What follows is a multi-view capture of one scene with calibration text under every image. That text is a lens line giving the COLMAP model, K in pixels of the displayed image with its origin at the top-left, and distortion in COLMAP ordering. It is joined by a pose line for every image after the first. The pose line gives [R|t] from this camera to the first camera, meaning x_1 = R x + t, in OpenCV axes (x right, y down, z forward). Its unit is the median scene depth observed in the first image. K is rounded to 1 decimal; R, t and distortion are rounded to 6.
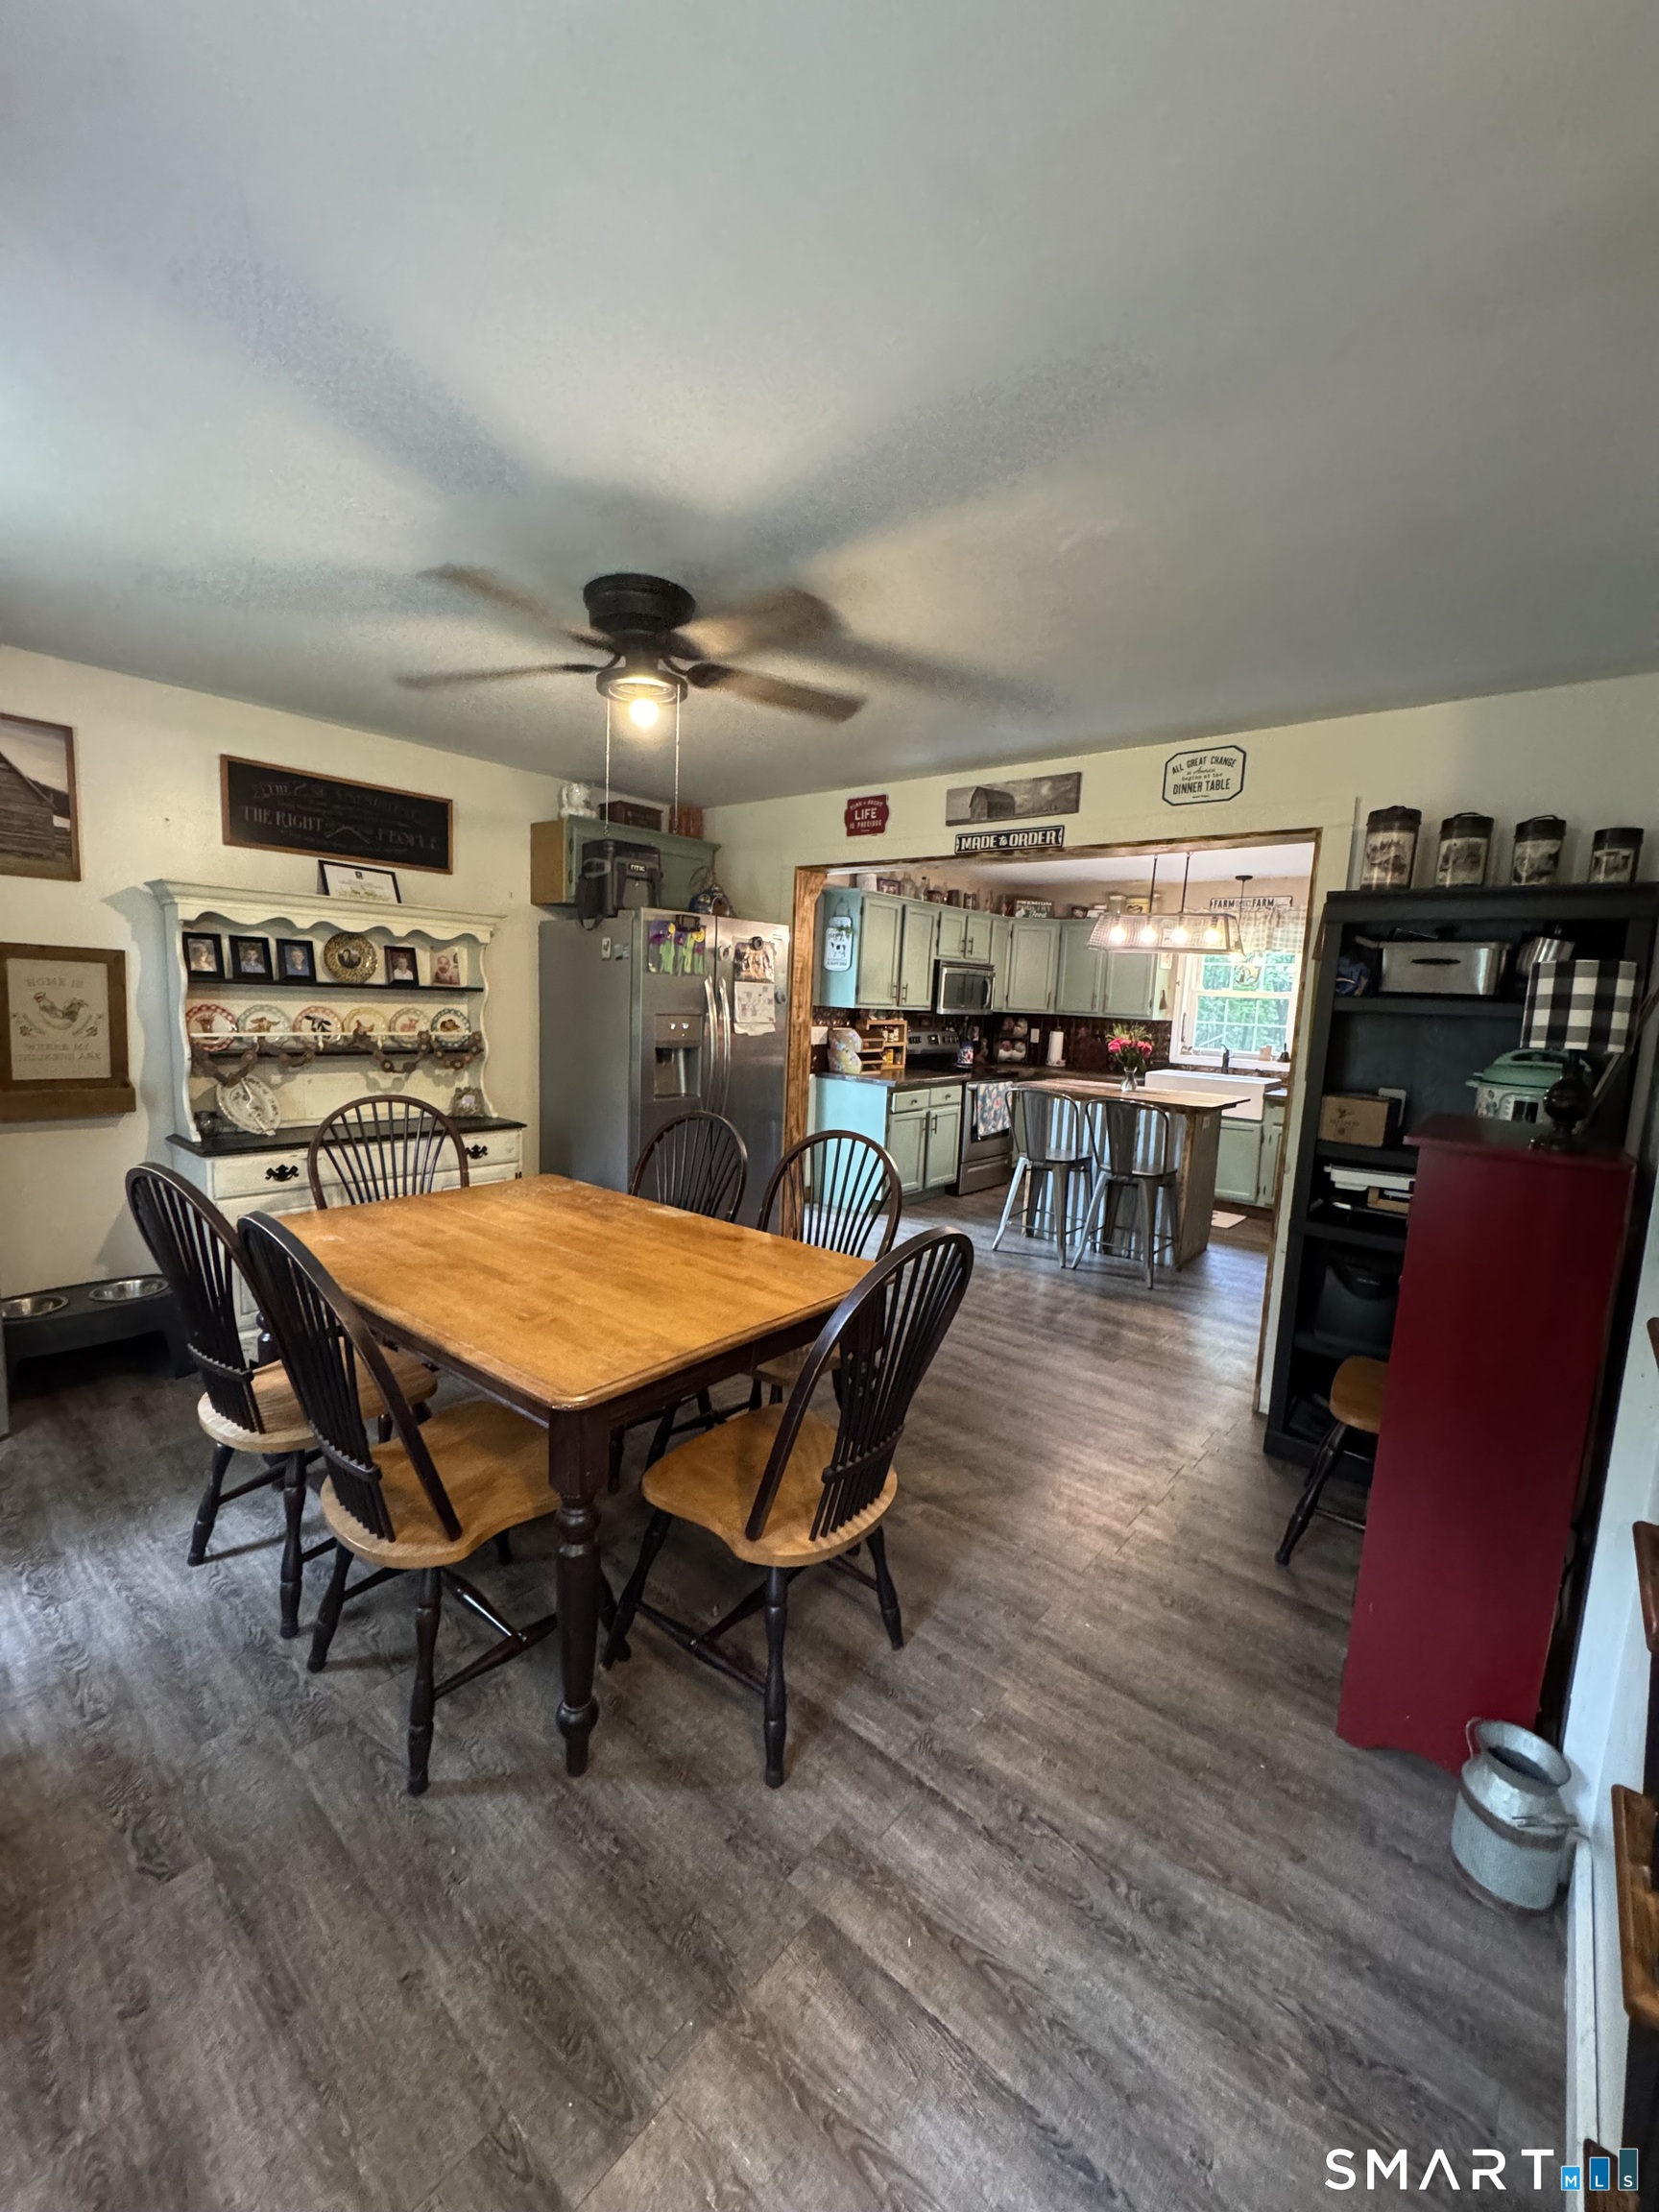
lens RADIAL K [[886.1, 0, 830.9], [0, 886.1, 1102.8], [0, 0, 1]] dist [-0.004471, 0.000351]
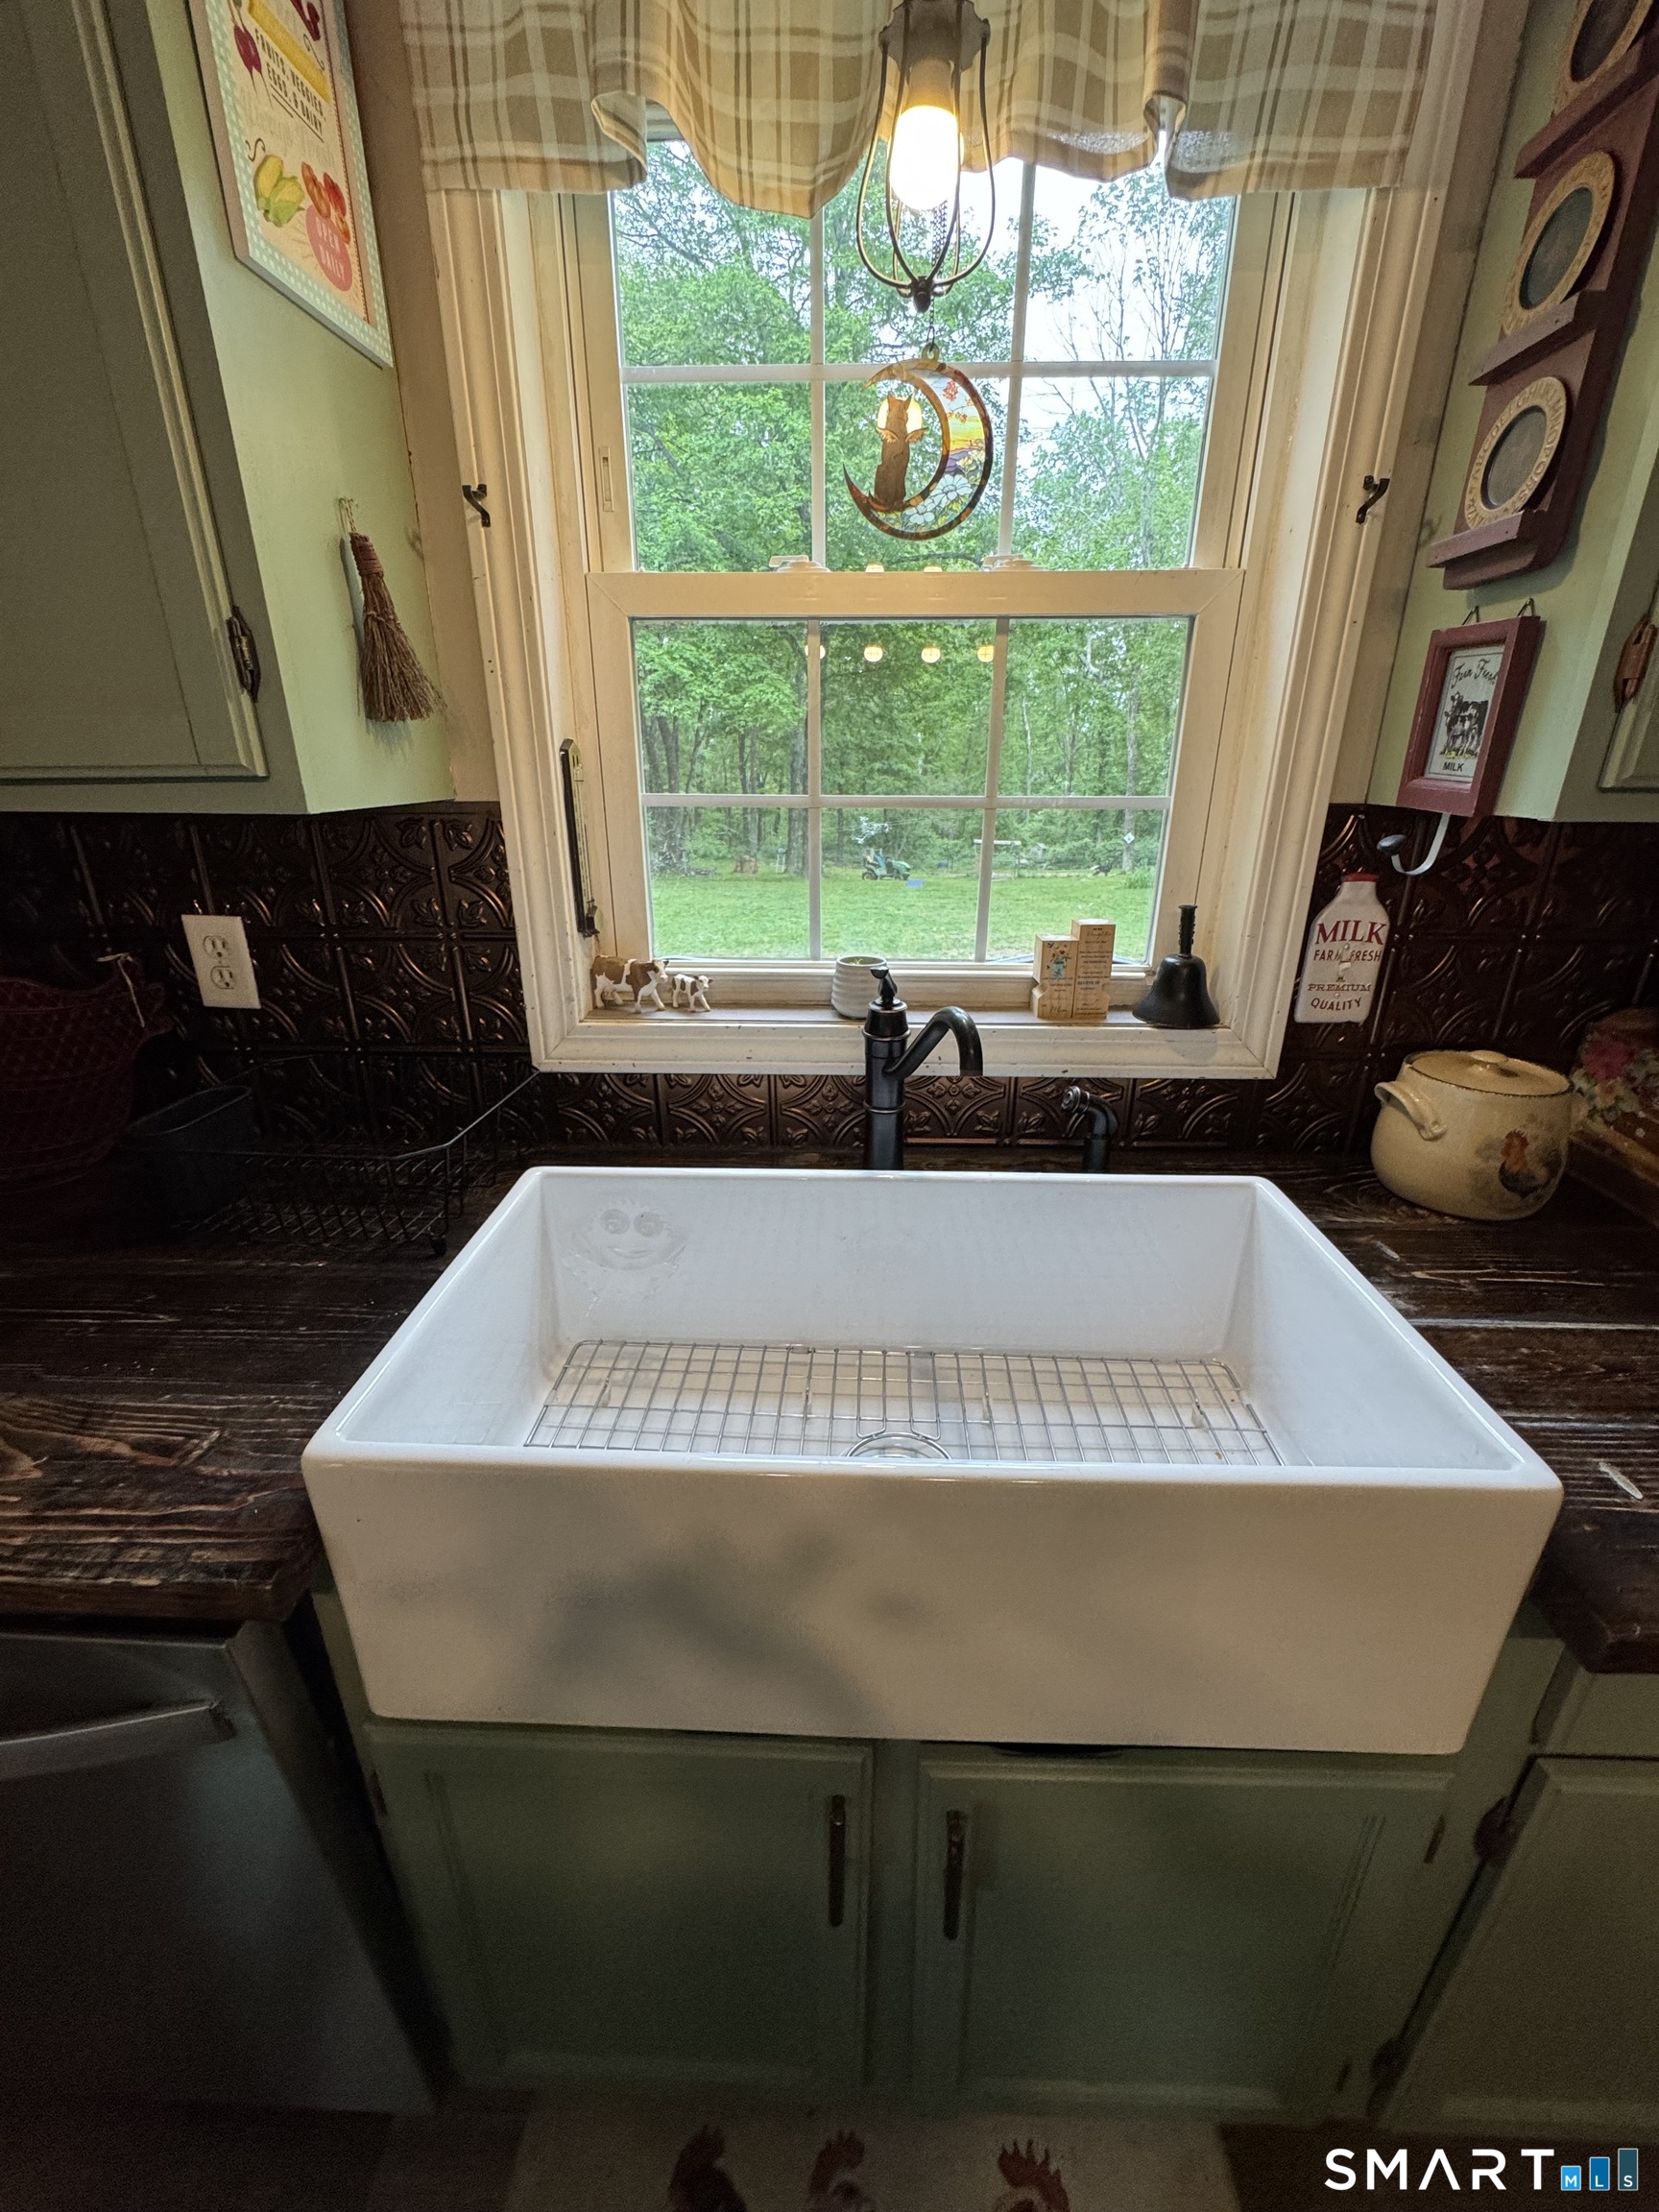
lens RADIAL K [[886.1, 0, 835.6], [0, 886.1, 1115.2], [0, 0, 1]] dist [-0.004471, 0.000351]
pose [[0.780899, -0.267658, 0.564407, 0.357287], [0.108307, 0.947878, 0.299660, -0.087135], [-0.615196, -0.172875, 0.769187, 0.905743]]
